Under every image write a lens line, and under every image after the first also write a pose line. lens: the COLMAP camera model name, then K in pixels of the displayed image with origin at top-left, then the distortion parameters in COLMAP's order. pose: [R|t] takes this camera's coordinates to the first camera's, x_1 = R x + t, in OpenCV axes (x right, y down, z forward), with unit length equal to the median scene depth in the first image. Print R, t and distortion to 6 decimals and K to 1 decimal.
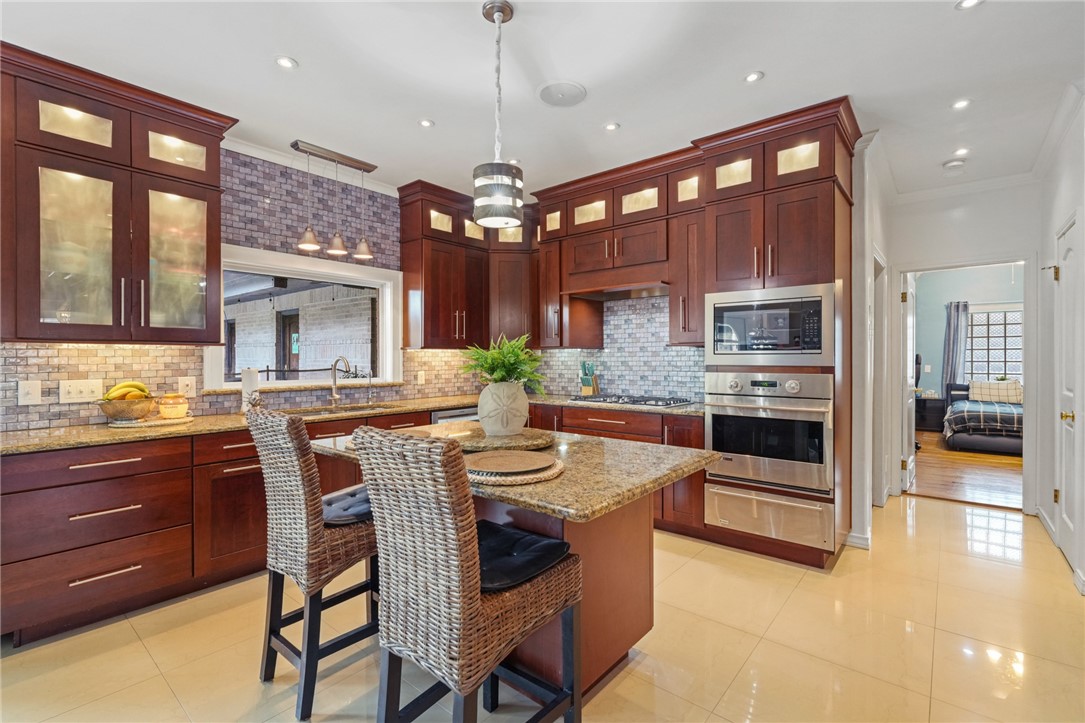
lens RADIAL K [[486.9, 0, 546.2], [0, 486.9, 364.0], [0, 0, 1]] dist [0.007899, -0.000199]
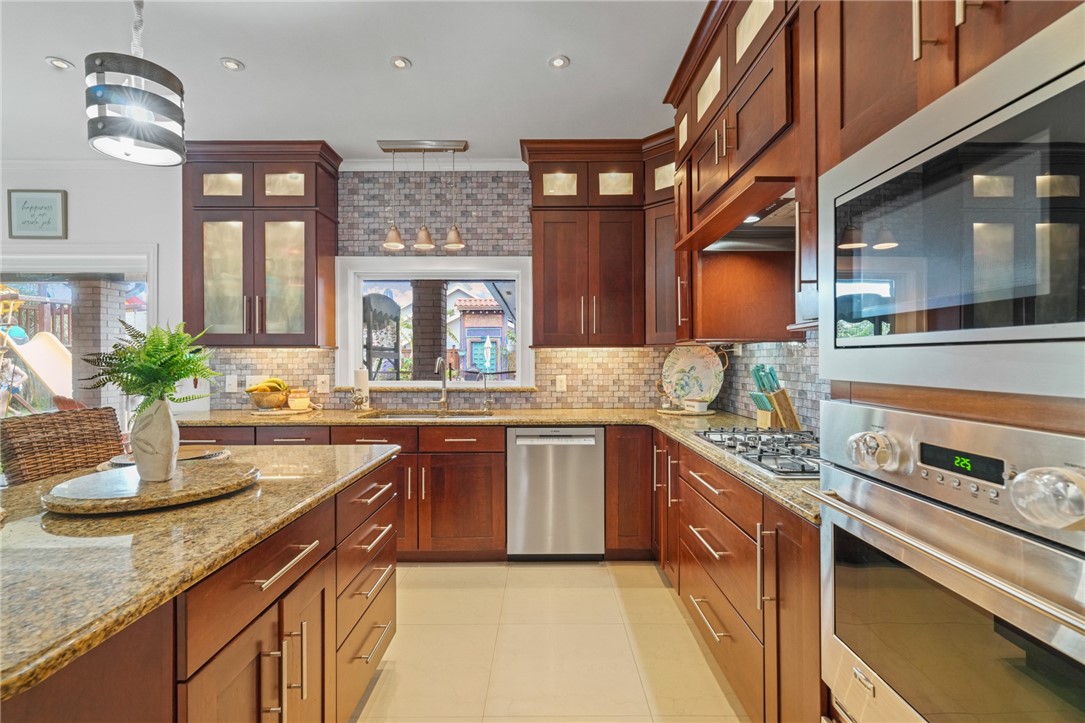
lens RADIAL K [[486.9, 0, 540.8], [0, 486.9, 361.1], [0, 0, 1]] dist [0.007899, -0.000199]
pose [[0.638212, 0.004189, -0.769849, 0.453772], [-0.009385, 0.999953, -0.002338, -0.008651], [0.769804, 0.008717, 0.638221, 0.596081]]
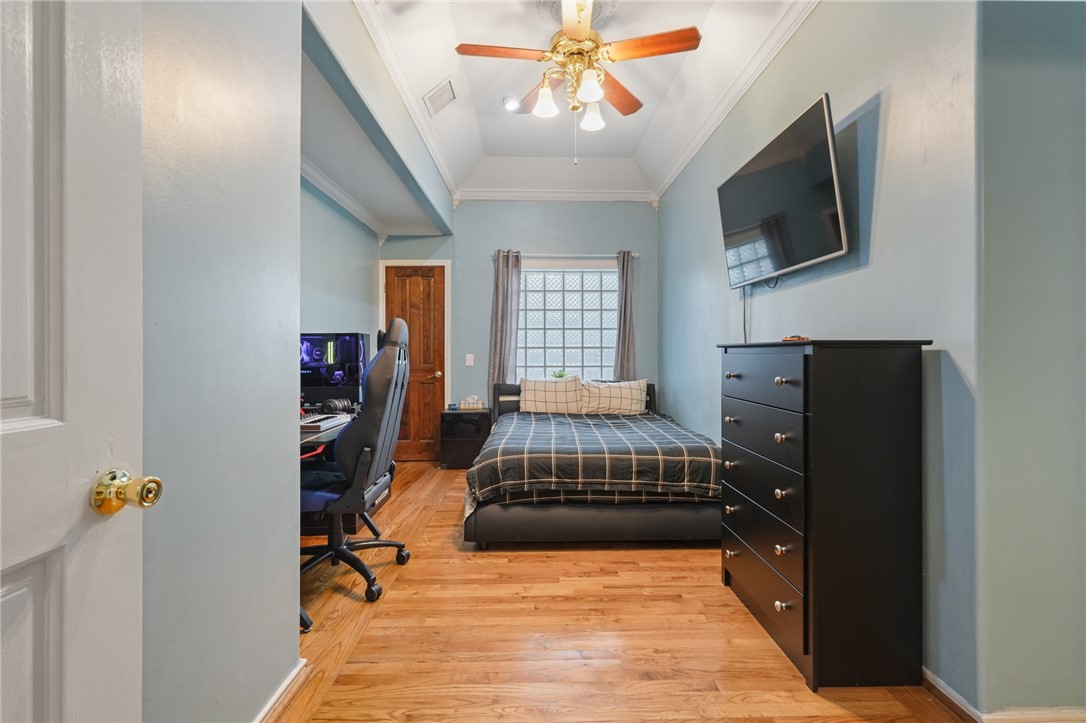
lens RADIAL K [[487.3, 0, 543.3], [0, 487.3, 357.0], [0, 0, 1]] dist [0.007899, -0.000199]
pose [[0.757250, 0.001187, 0.653124, 1.159326], [0.003370, 0.999978, -0.005725, 0.025253], [-0.653116, 0.006536, 0.757230, 1.239350]]
